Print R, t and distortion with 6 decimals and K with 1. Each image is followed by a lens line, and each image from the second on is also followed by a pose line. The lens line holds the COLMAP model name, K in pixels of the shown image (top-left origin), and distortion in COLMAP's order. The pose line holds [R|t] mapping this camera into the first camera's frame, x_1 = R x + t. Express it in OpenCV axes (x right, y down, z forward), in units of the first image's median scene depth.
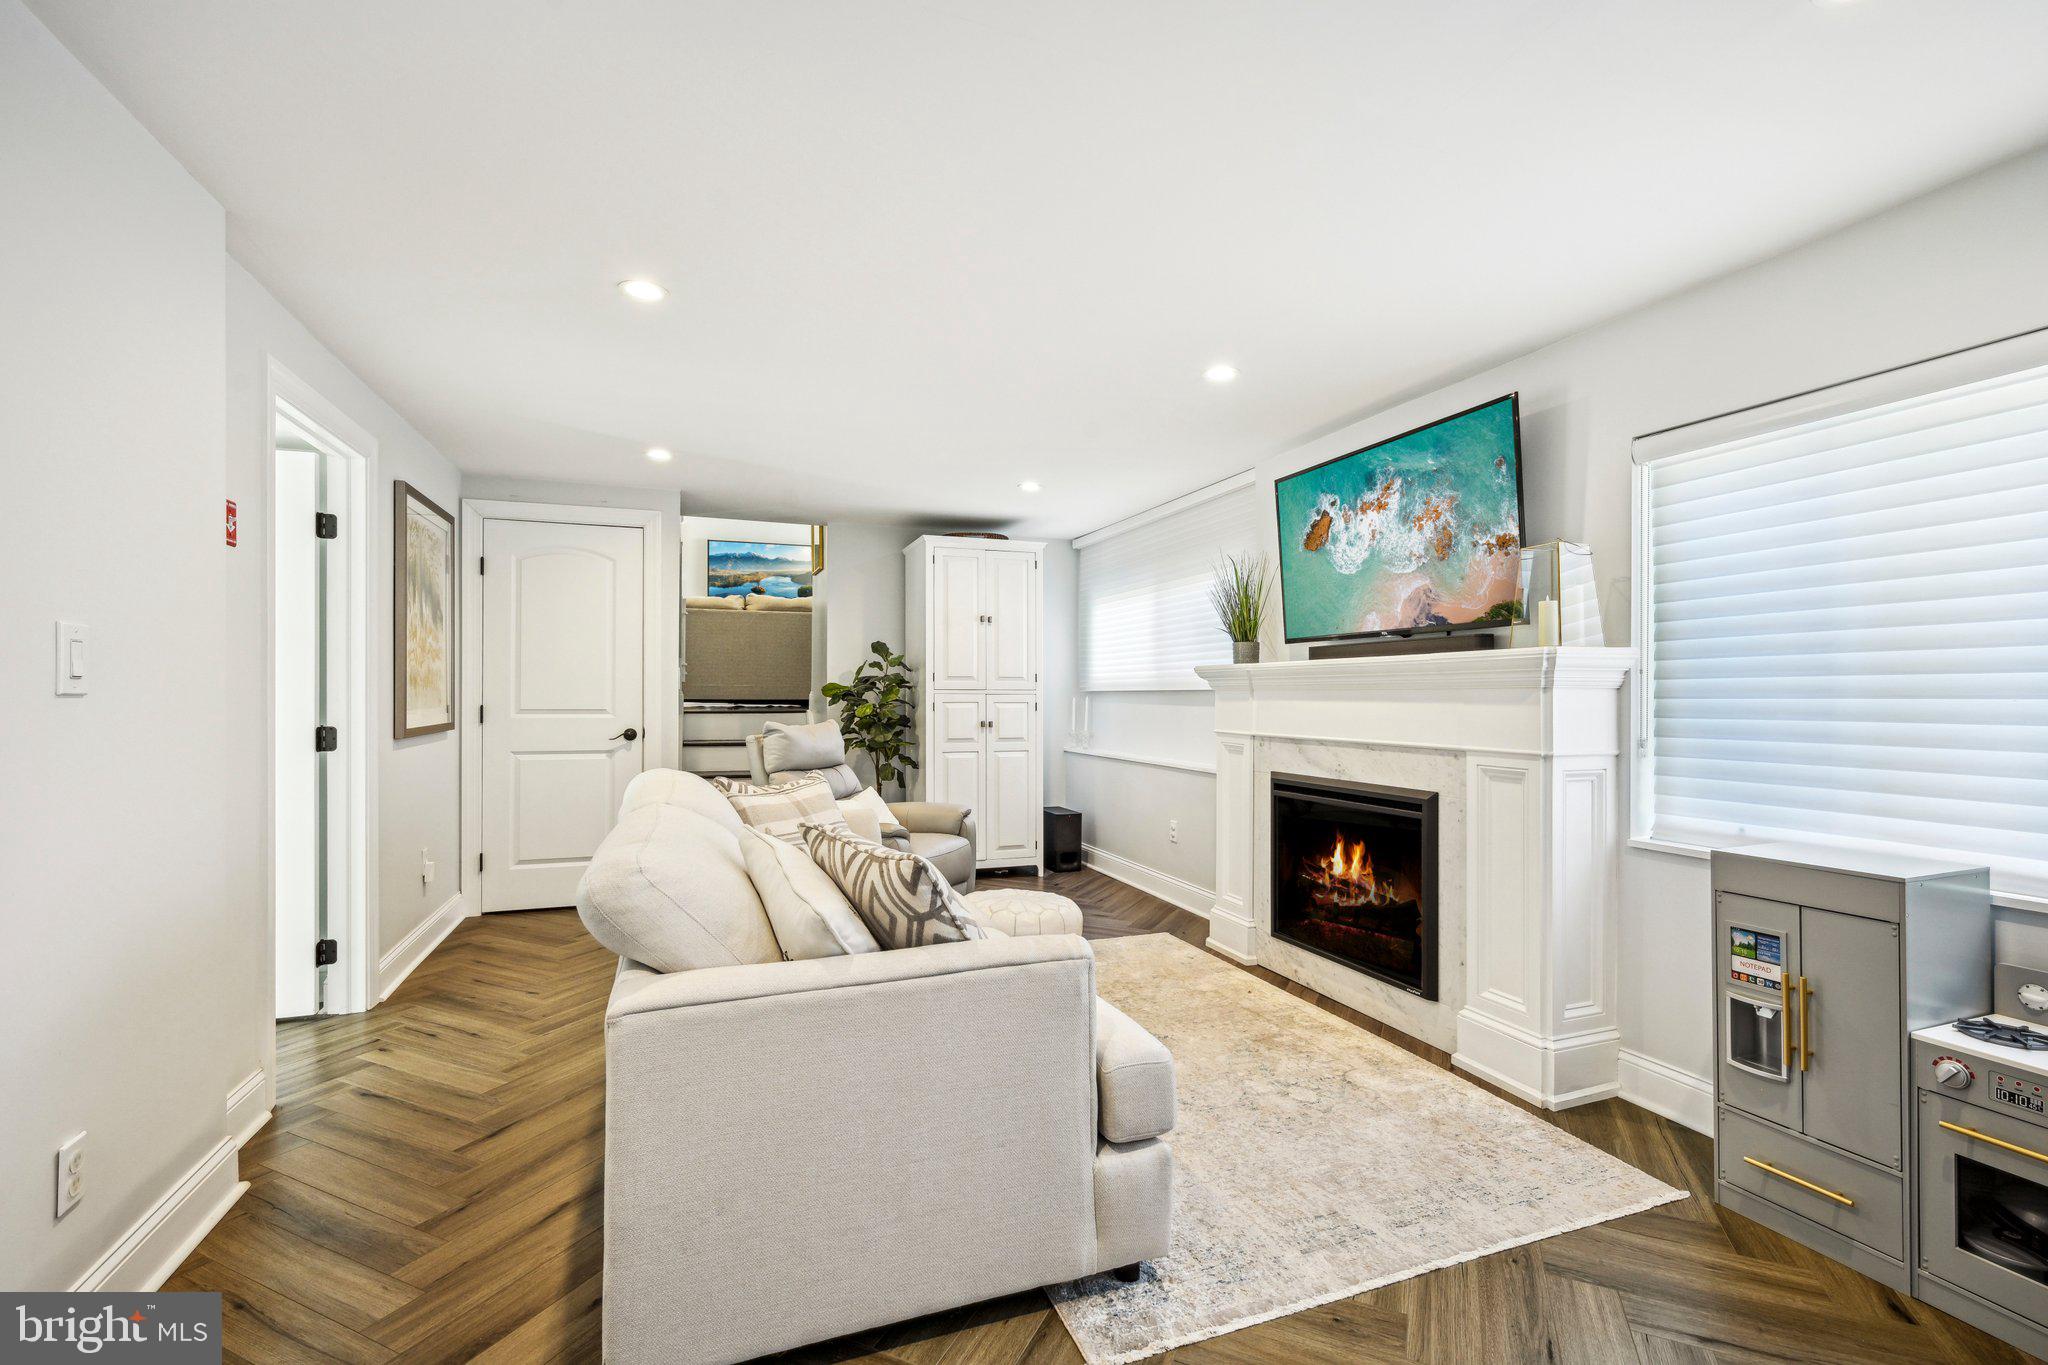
lens RADIAL K [[896.9, 0, 1019.1], [0, 896.9, 680.8], [0, 0, 1]] dist [-0.000449, 0.000795]
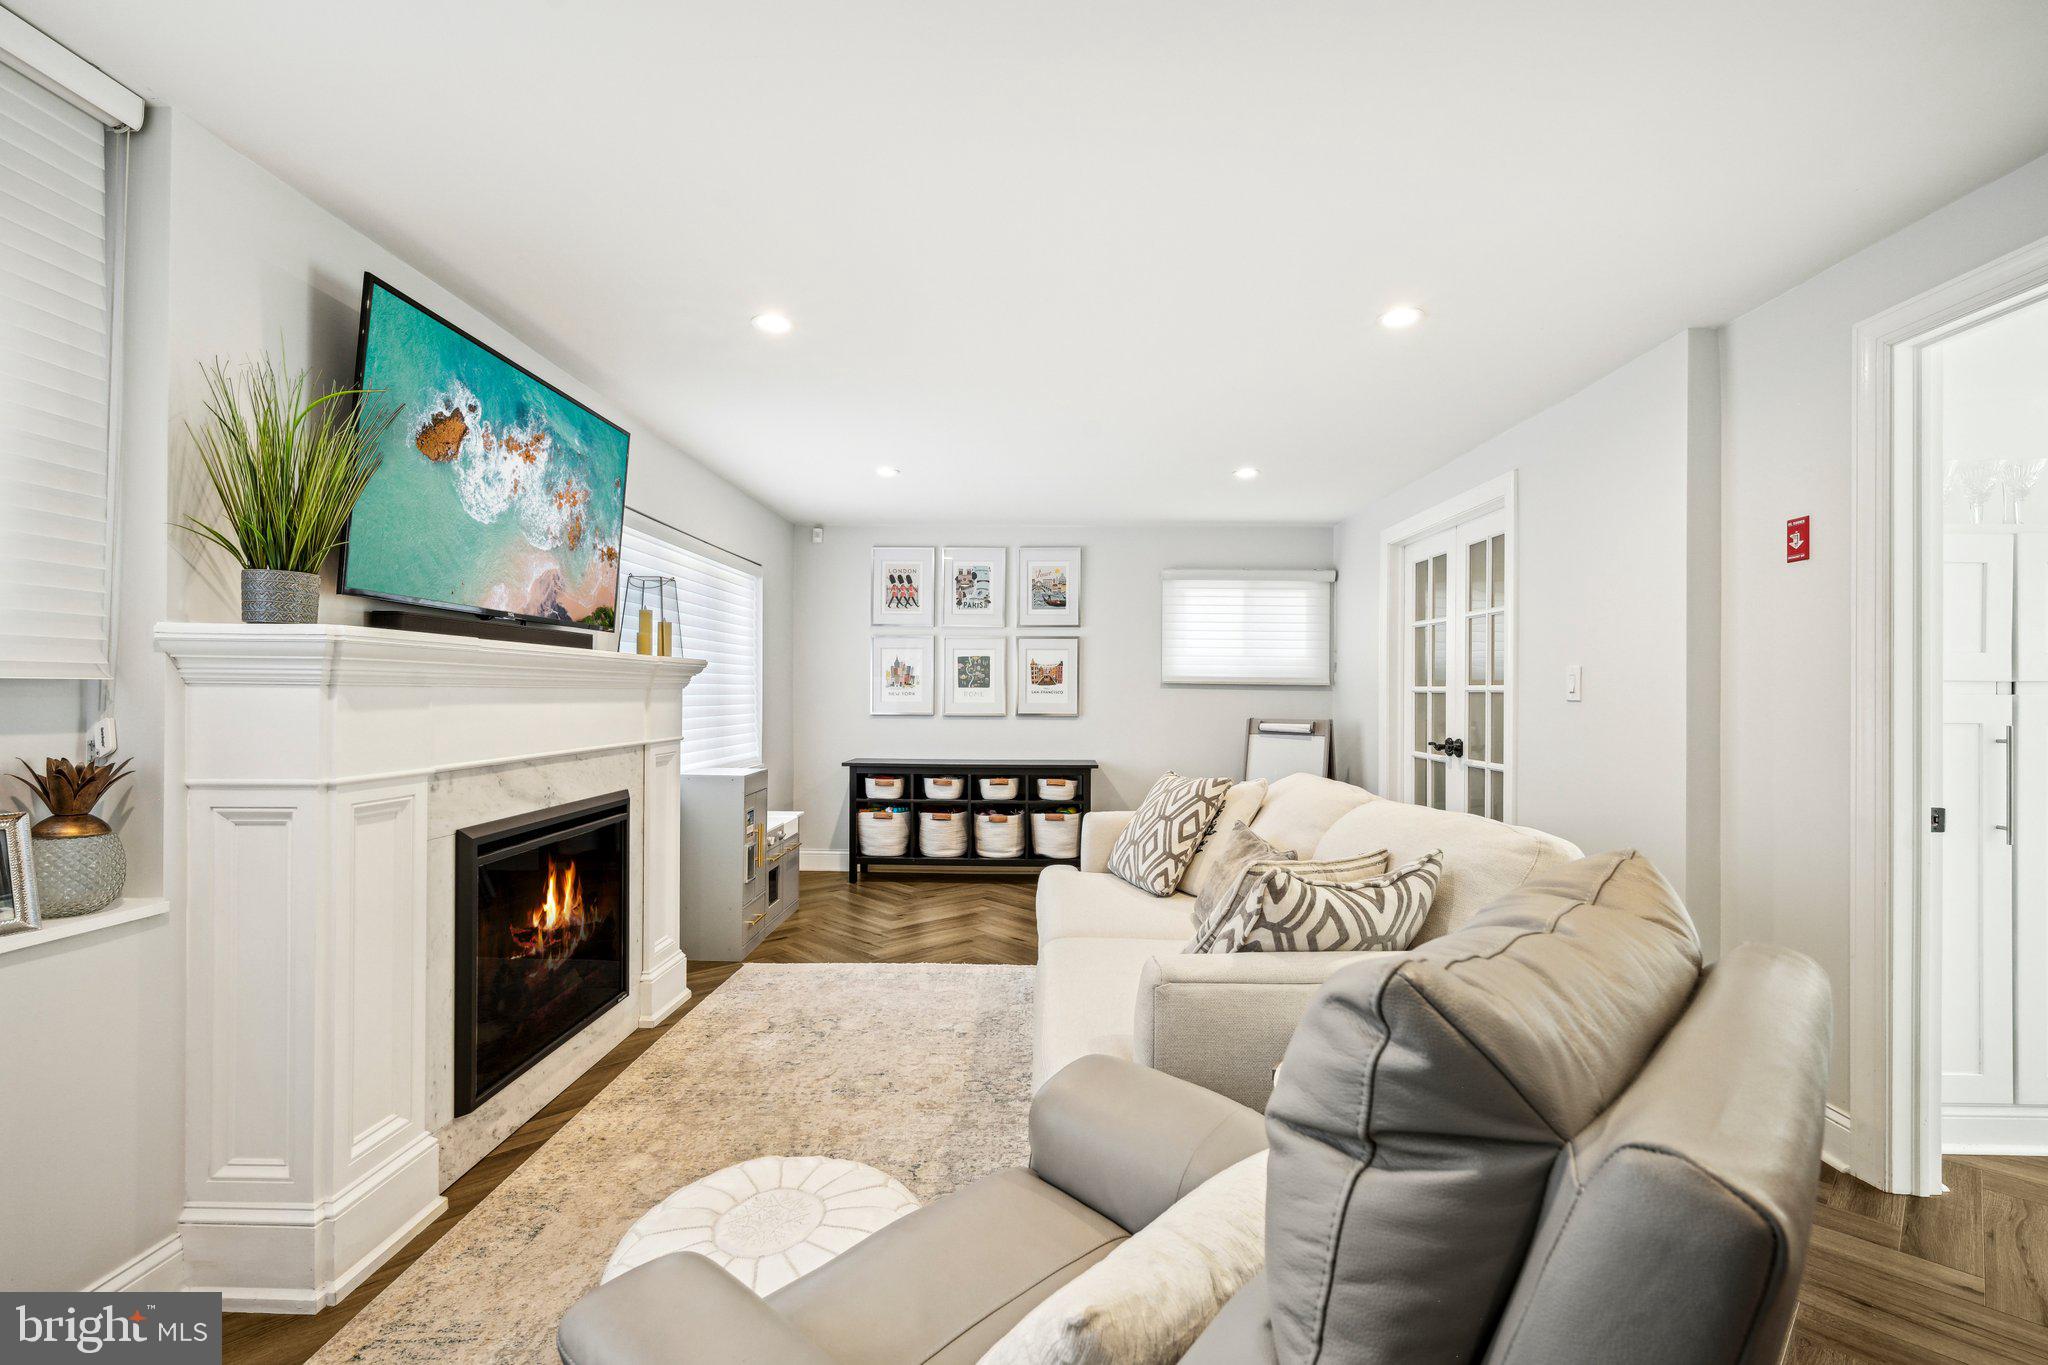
lens RADIAL K [[896.9, 0, 1035.5], [0, 896.9, 684.9], [0, 0, 1]] dist [-0.000449, 0.000795]
pose [[-0.926989, 0.004886, 0.375056, -0.308489], [0.000244, 0.999923, -0.012423, 0.017451], [-0.375088, -0.011425, -0.926919, 1.565594]]
